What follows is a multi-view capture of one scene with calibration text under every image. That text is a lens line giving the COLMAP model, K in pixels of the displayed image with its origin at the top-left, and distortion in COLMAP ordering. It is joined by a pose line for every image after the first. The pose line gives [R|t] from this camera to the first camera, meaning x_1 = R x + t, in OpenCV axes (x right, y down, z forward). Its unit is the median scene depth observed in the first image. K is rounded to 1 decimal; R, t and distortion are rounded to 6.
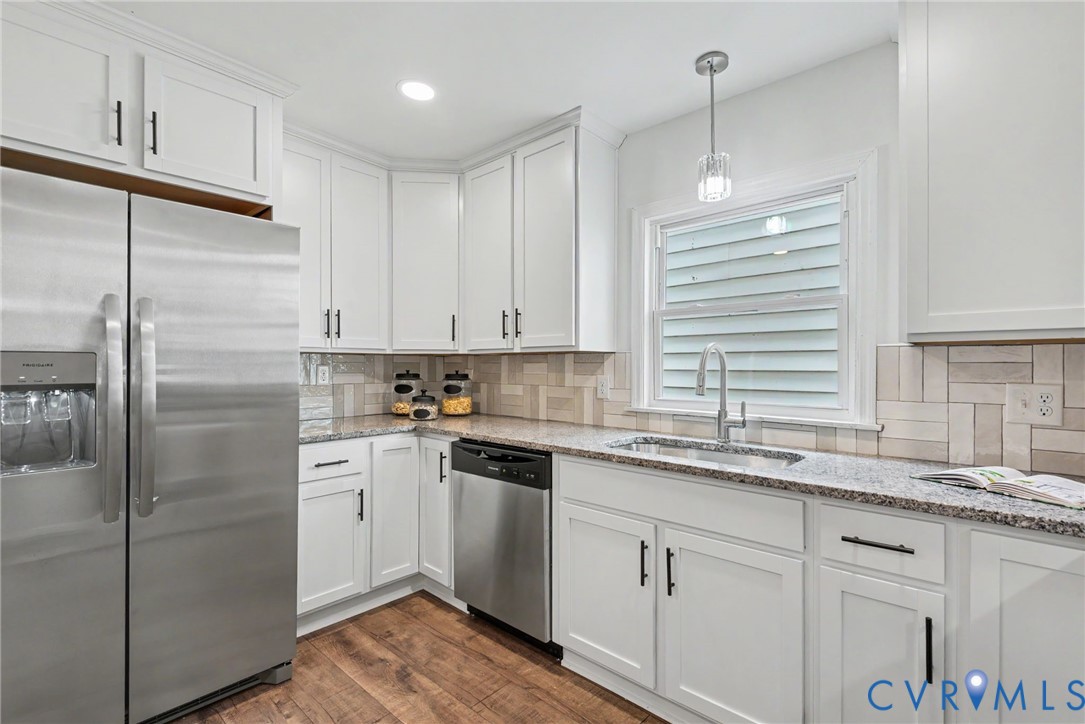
lens RADIAL K [[501.4, 0, 544.1], [0, 501.4, 356.2], [0, 0, 1]] dist [0.017435, -0.001925]
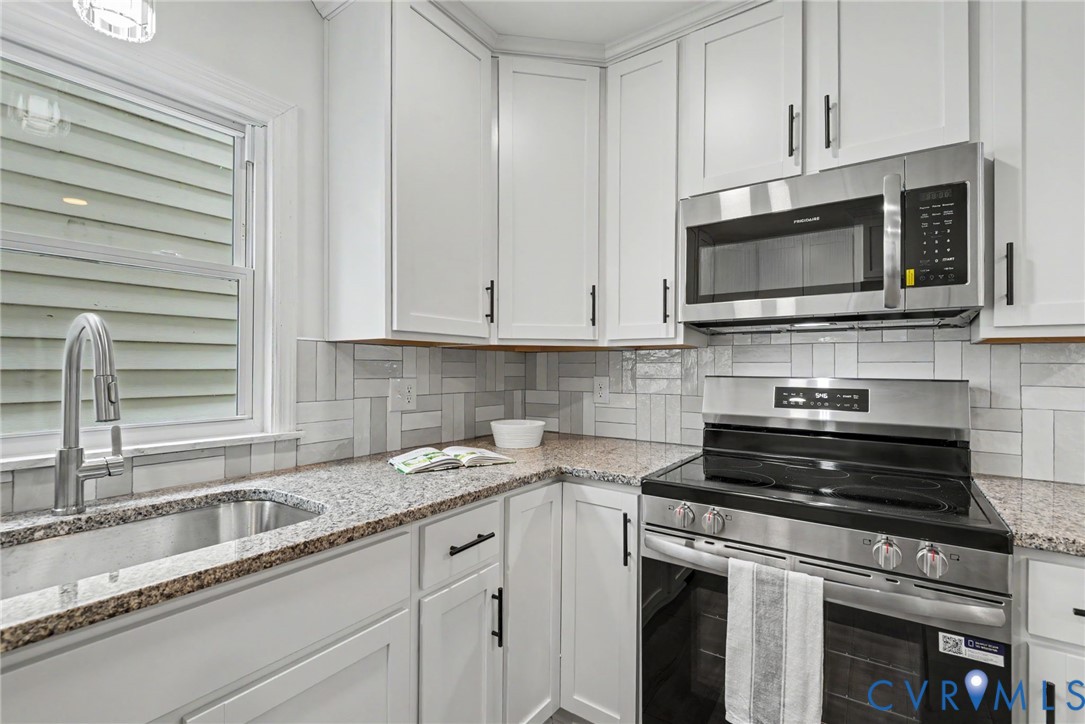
lens RADIAL K [[501.4, 0, 536.4], [0, 501.4, 359.7], [0, 0, 1]] dist [0.017435, -0.001925]
pose [[-0.123491, 0.011471, 0.992279, -0.233219], [-0.023544, 0.999618, -0.014486, 0.017378], [-0.992066, -0.025151, -0.123174, 0.698982]]
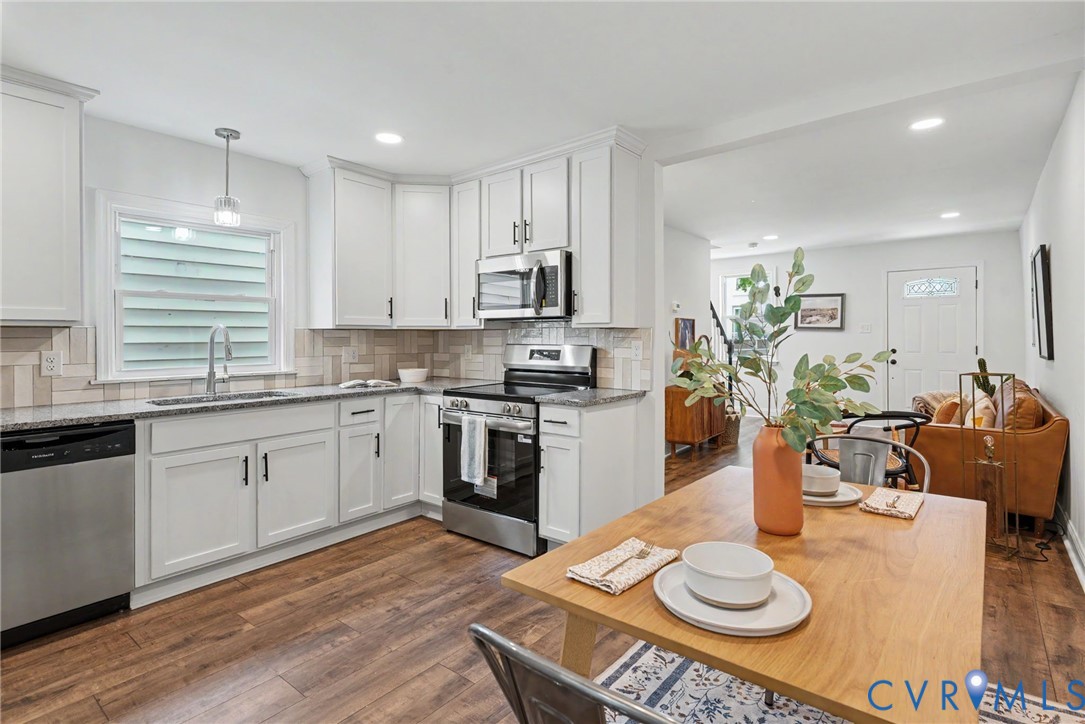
lens RADIAL K [[544.3, 0, 564.7], [0, 544.3, 335.0], [0, 0, 1]] dist [0.006444, 0.000422]
pose [[-0.095654, 0.000544, 0.995415, -1.436462], [-0.016278, 0.999865, -0.002110, -0.008101], [-0.995282, -0.016405, -0.095632, 0.198107]]
